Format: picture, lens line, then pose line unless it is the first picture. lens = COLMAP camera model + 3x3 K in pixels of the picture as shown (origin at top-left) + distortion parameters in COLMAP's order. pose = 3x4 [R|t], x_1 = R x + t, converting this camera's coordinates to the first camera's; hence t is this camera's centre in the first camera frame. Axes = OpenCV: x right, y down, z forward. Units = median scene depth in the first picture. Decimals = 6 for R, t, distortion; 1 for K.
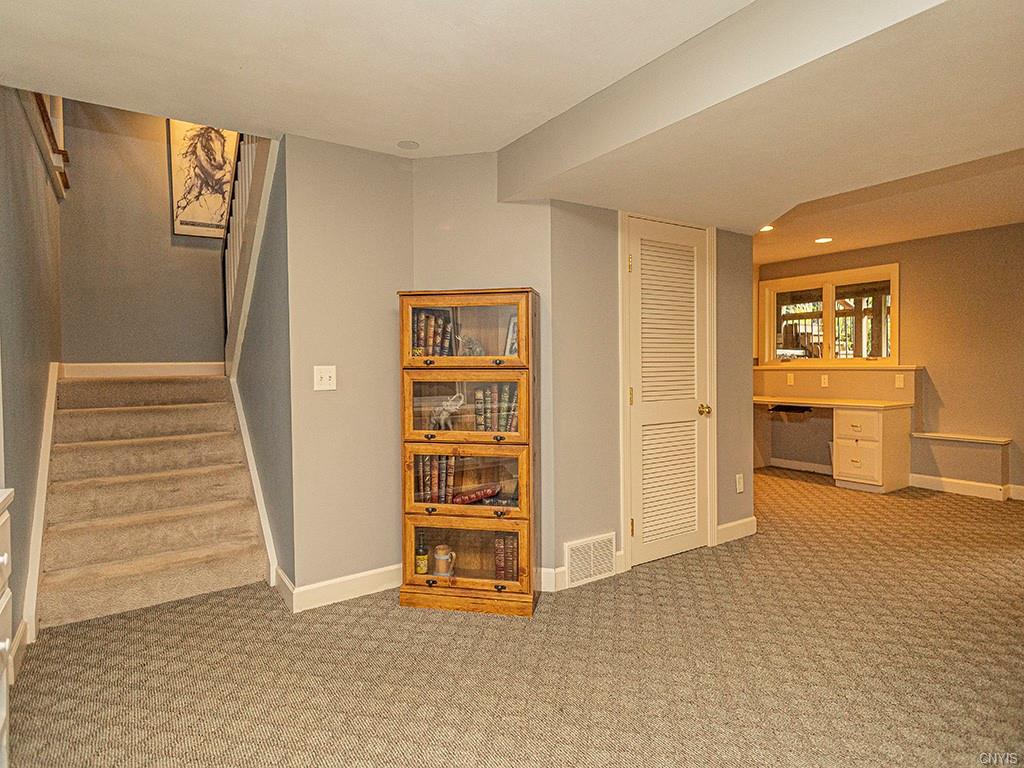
lens RADIAL K [[572.1, 0, 515.6], [0, 572.1, 374.3], [0, 0, 1]] dist [0.005689, -0.000539]
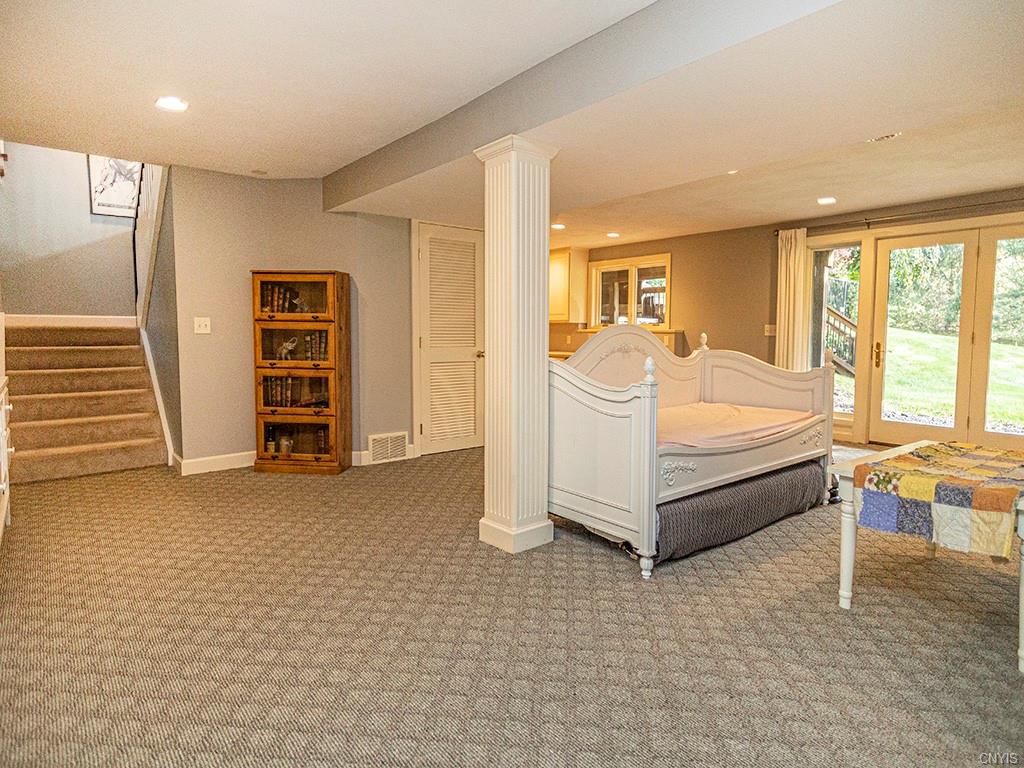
lens RADIAL K [[571.9, 0, 515.2], [0, 571.9, 368.9], [0, 0, 1]] dist [-0.001120, -0.000899]
pose [[0.994448, 0.011827, 0.104561, 0.332937], [-0.017037, 0.998650, 0.049075, 0.032317], [-0.103839, -0.050583, 0.993307, -0.599572]]
